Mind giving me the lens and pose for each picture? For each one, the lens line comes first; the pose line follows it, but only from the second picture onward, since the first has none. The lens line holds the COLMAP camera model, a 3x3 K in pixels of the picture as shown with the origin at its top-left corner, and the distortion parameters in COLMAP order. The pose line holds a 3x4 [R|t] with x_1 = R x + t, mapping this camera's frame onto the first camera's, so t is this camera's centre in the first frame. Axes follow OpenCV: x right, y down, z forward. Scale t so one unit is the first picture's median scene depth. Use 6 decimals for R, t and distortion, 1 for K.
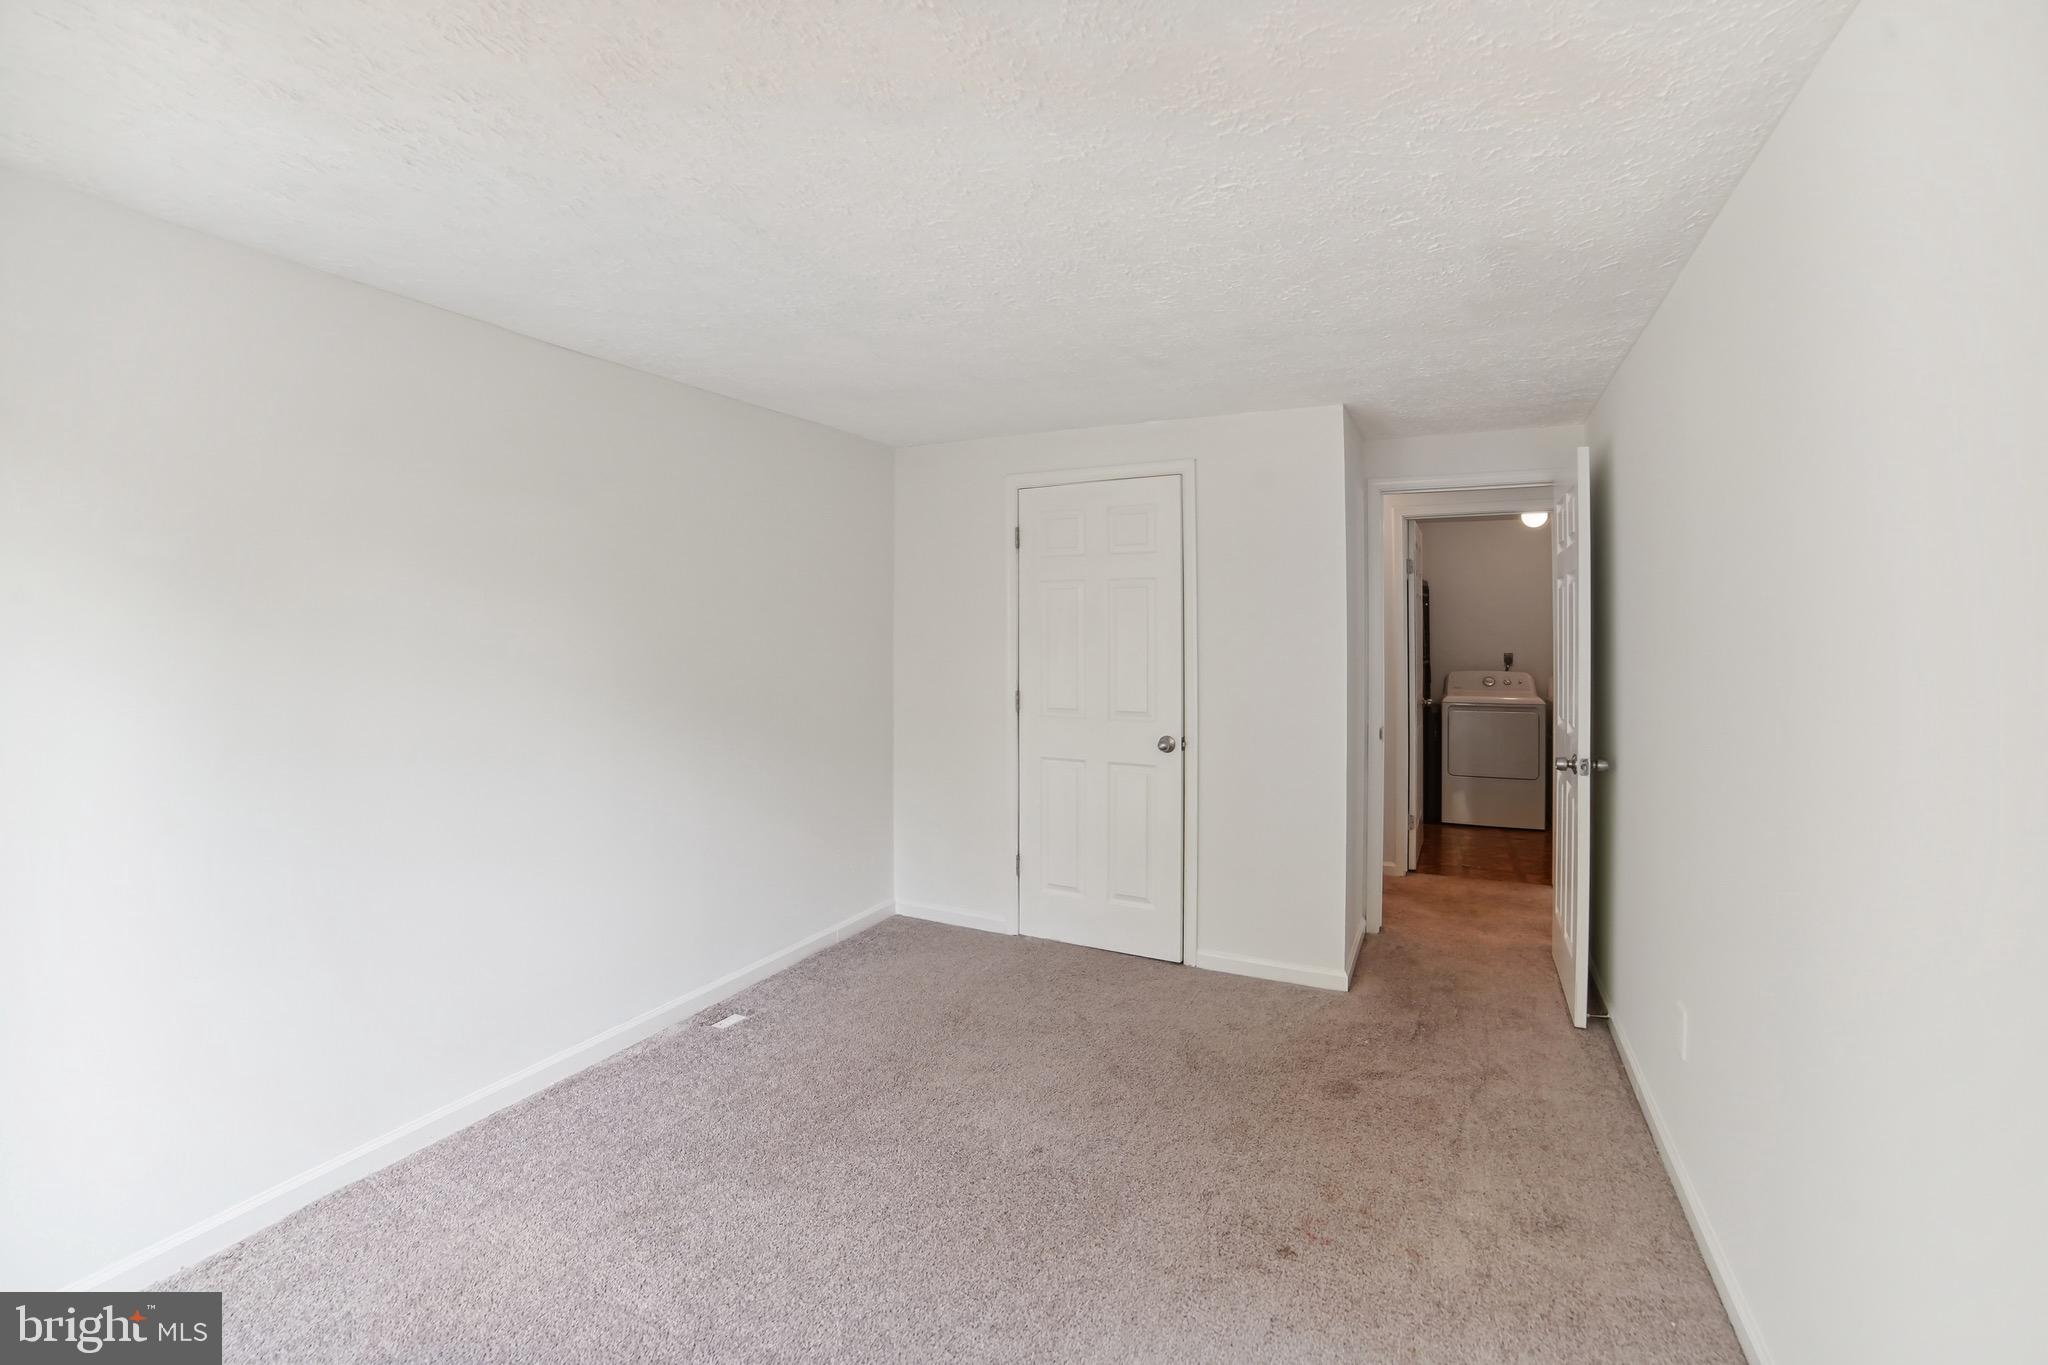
lens RADIAL K [[880.7, 0, 1030.1], [0, 880.7, 642.7], [0, 0, 1]] dist [0.000266, 0.000413]
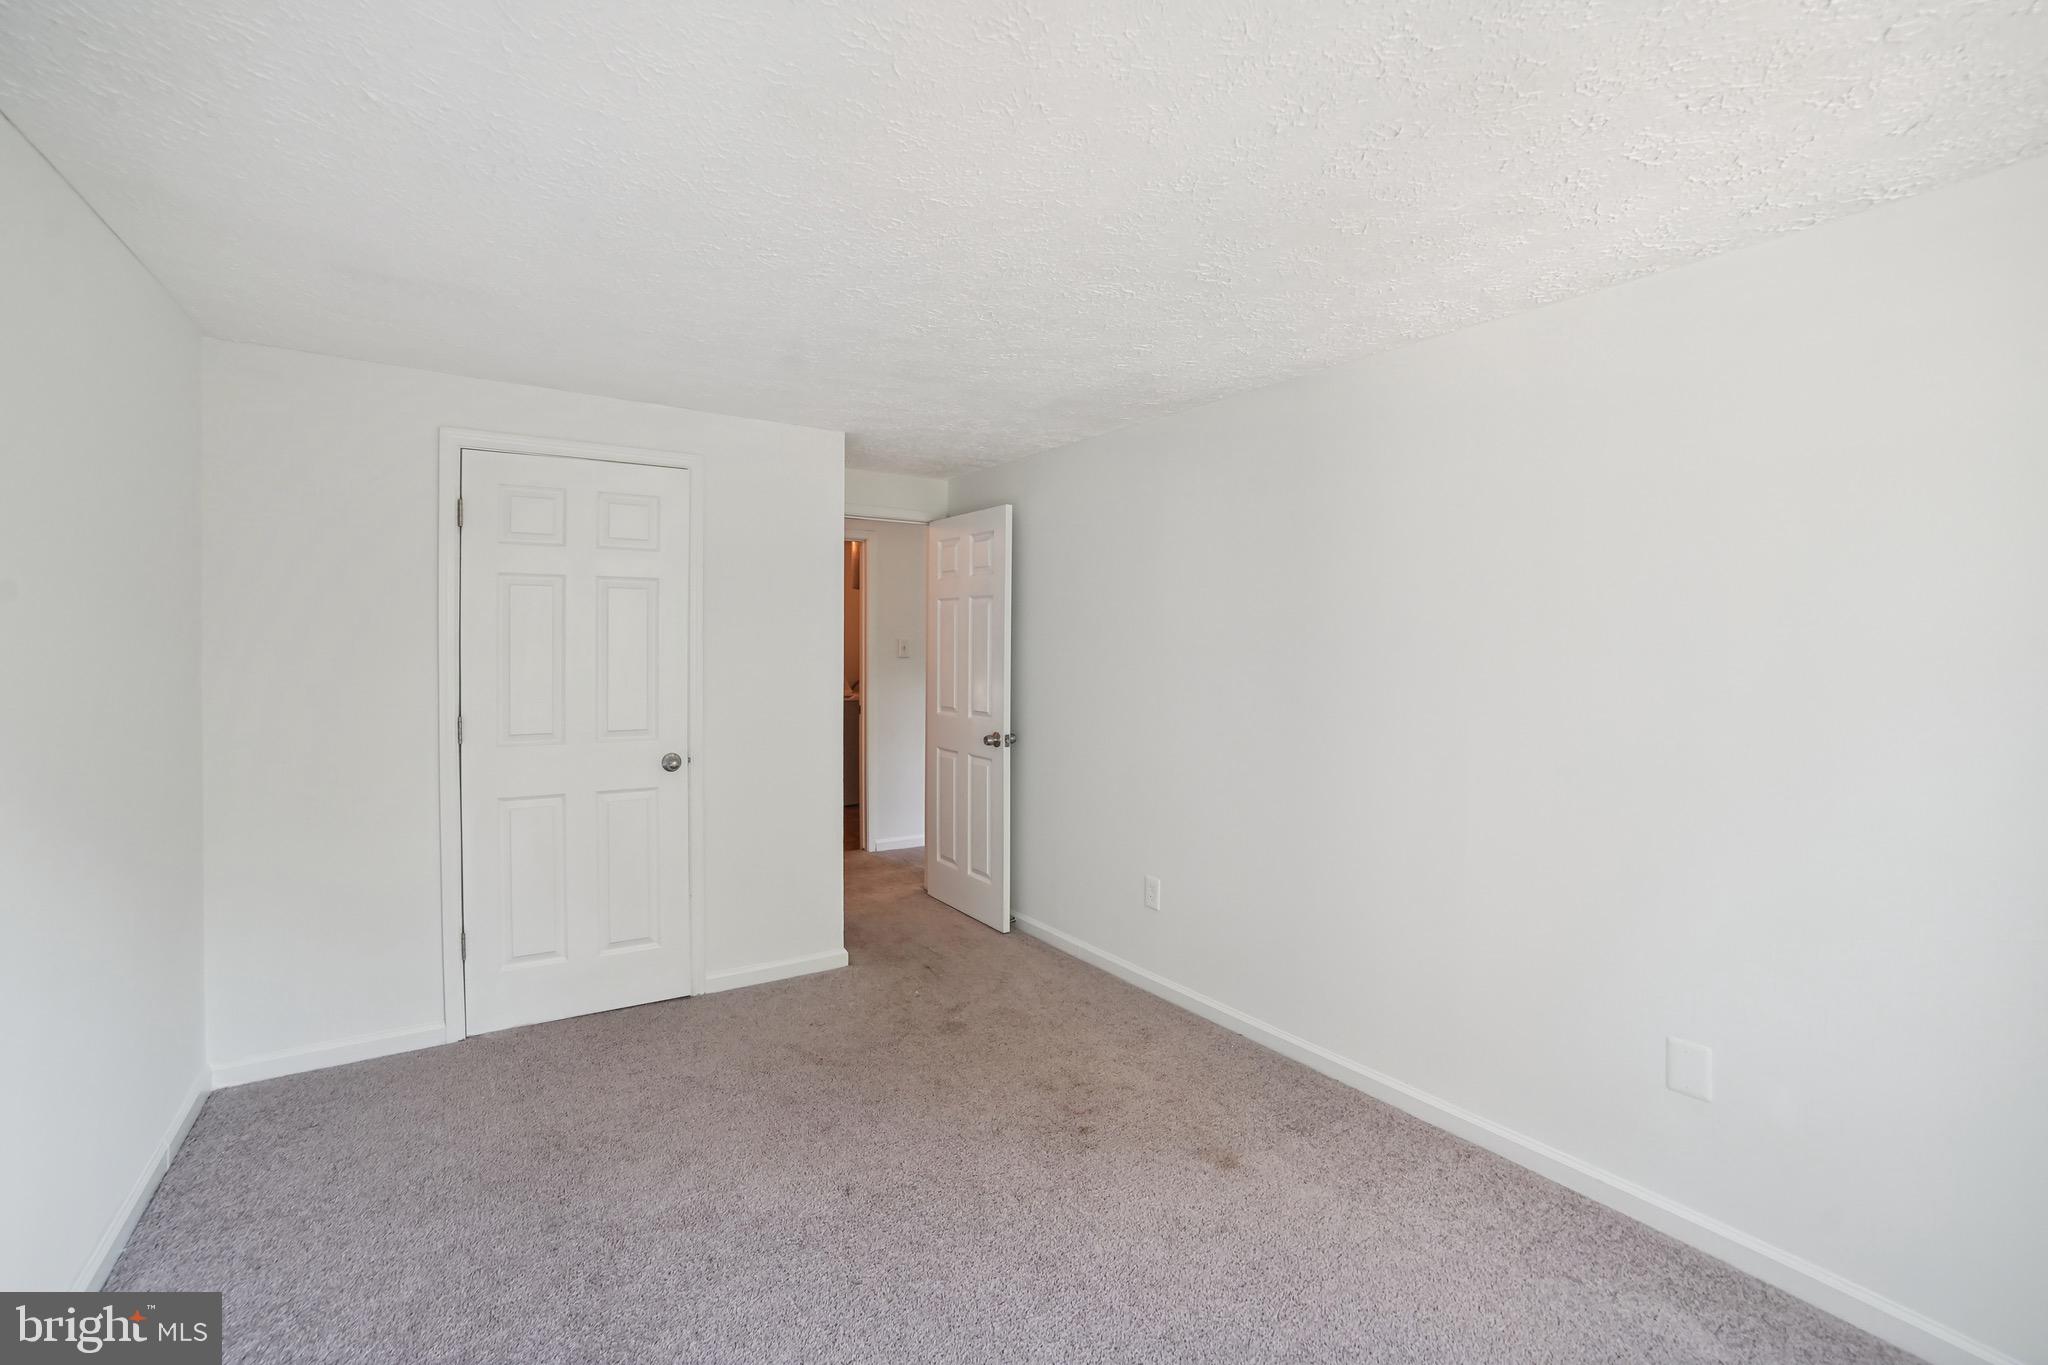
lens RADIAL K [[880.7, 0, 1030.1], [0, 880.7, 642.7], [0, 0, 1]] dist [0.000266, 0.000413]
pose [[0.534495, 0.005965, 0.845151, -0.444200], [0.002808, 0.999957, -0.008834, 0.000581], [-0.845167, 0.007094, 0.534455, 0.205866]]
